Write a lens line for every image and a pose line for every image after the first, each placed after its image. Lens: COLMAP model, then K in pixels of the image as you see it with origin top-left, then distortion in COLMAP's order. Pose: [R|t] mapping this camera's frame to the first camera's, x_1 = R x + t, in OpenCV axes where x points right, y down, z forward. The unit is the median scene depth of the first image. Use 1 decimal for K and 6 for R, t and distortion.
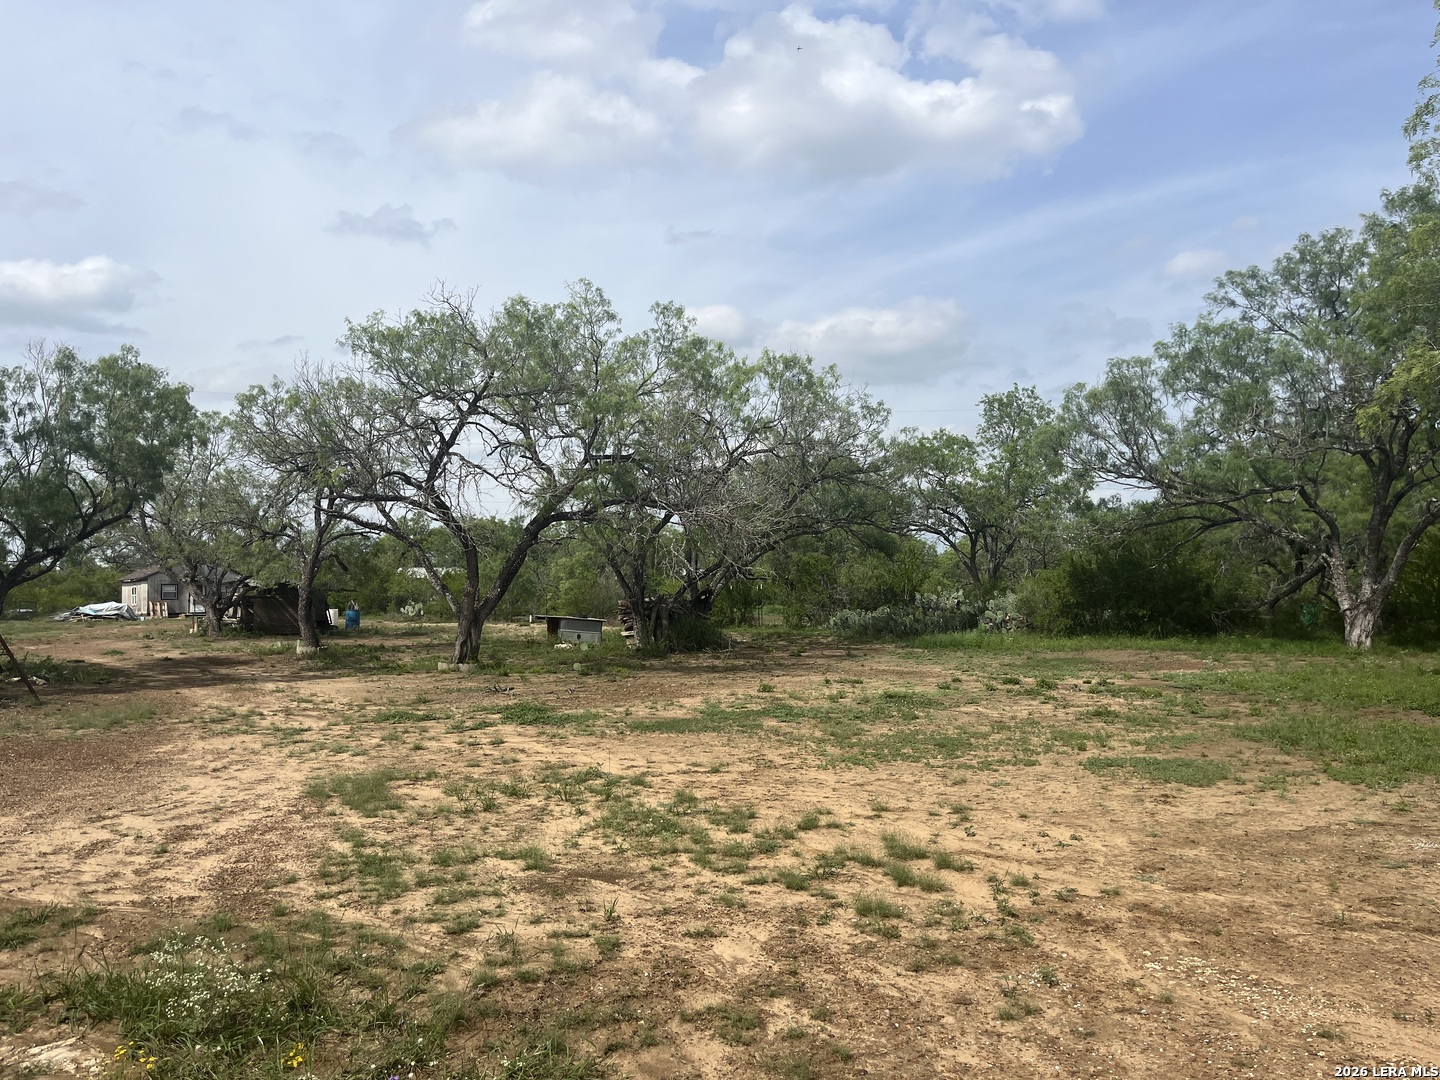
lens RADIAL K [[1095.5, 0, 709.6], [0, 1095.5, 529.8], [0, 0, 1]] dist [0.081655, -0.091680]
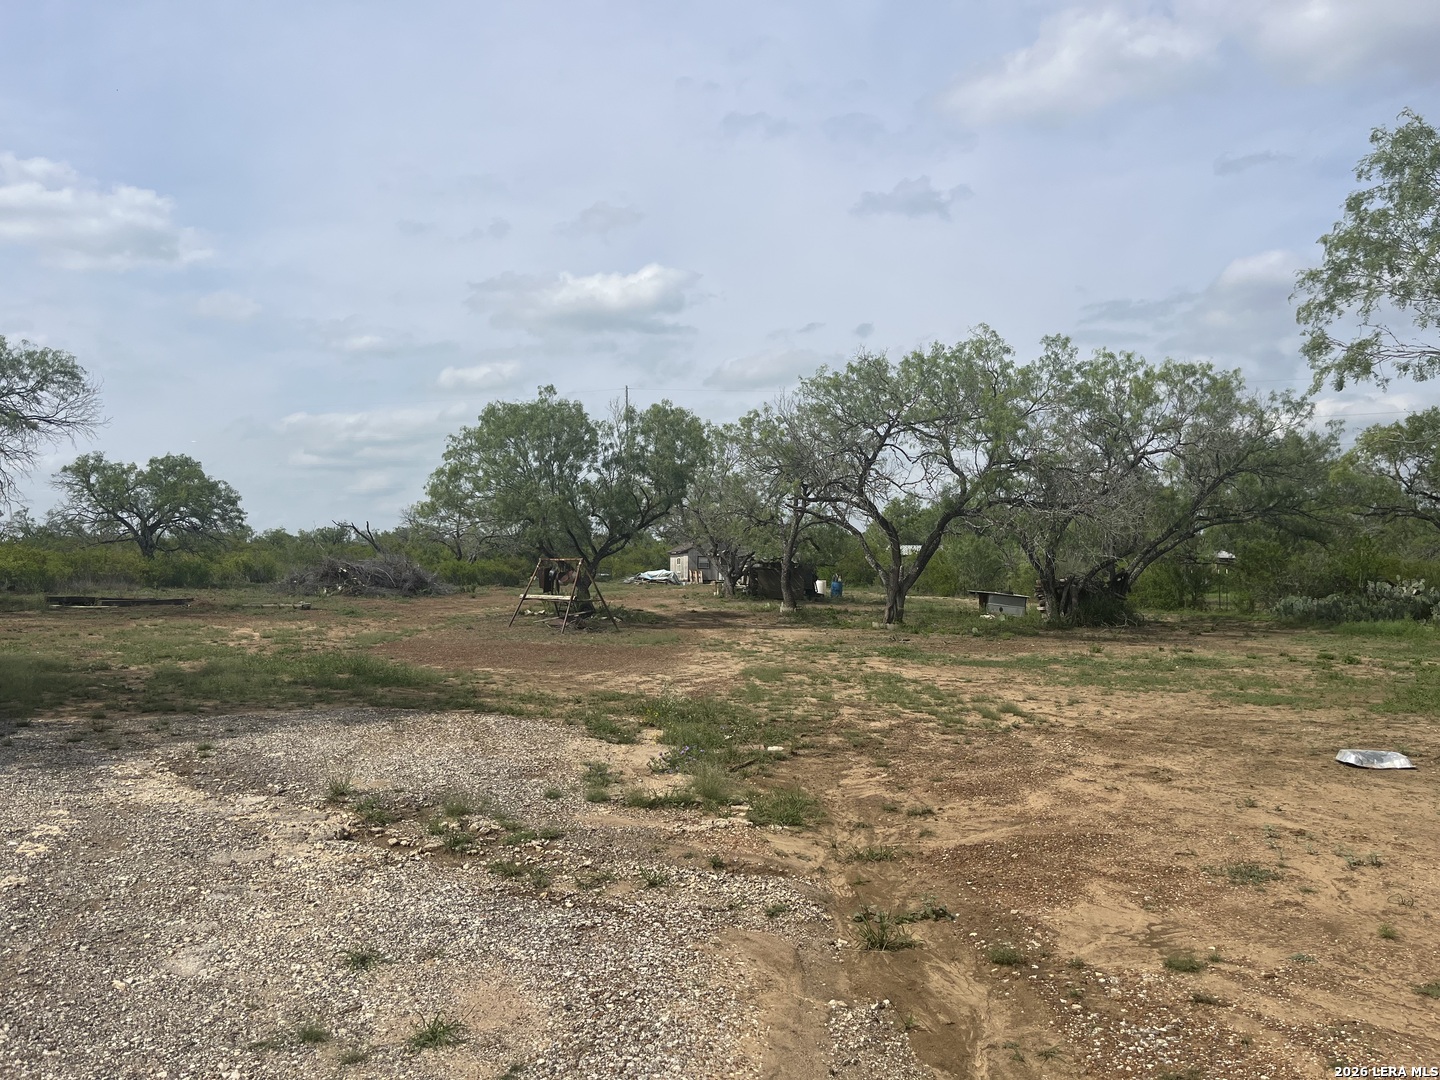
lens RADIAL K [[1095.5, 0, 709.6], [0, 1095.5, 529.8], [0, 0, 1]] dist [0.081655, -0.091680]
pose [[0.899404, 0.008326, -0.437038, 0.124215], [0.000882, 0.999782, 0.020860, -0.014410], [0.437117, -0.019147, 0.899201, -0.216667]]
